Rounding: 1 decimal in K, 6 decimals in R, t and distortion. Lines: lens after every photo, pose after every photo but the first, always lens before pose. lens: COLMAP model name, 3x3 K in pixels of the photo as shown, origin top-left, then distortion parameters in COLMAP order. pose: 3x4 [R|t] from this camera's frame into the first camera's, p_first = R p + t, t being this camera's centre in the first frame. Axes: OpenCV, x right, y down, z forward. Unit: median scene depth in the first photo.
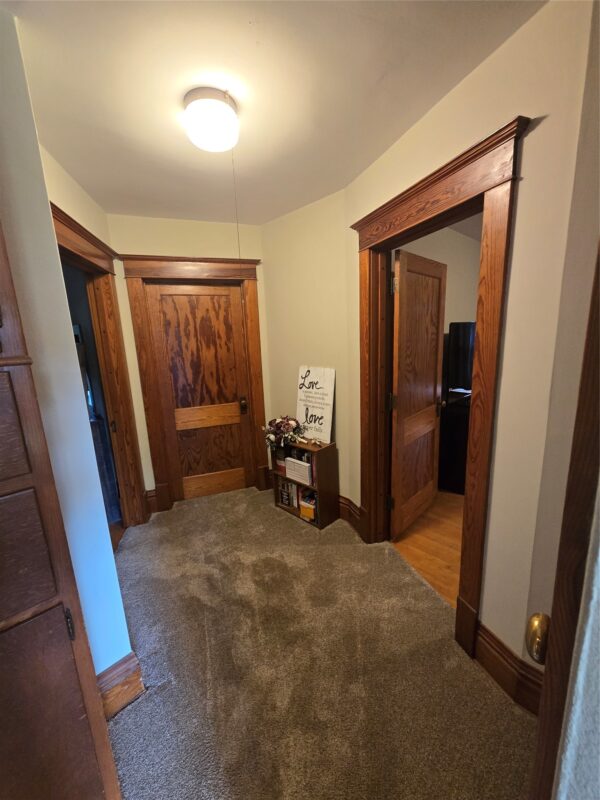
lens RADIAL K [[326.7, 0, 301.4], [0, 326.7, 398.0], [0, 0, 1]] dist [0.001840, 0.000051]
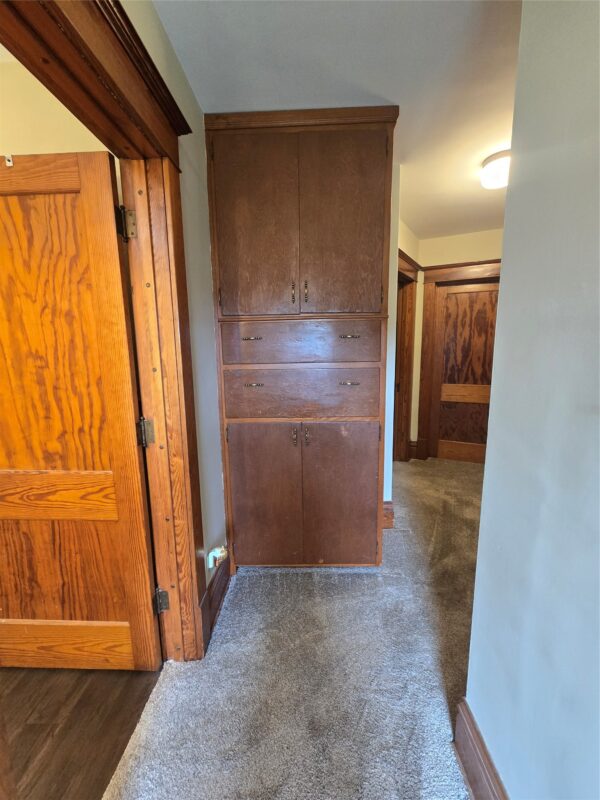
lens RADIAL K [[326.7, 0, 302.1], [0, 326.7, 398.7], [0, 0, 1]] dist [0.001840, 0.000051]
pose [[0.696980, 0.147831, -0.701687, 0.136067], [-0.154708, 0.986475, 0.054160, 0.110172], [0.700203, 0.070808, 0.710424, -0.286541]]
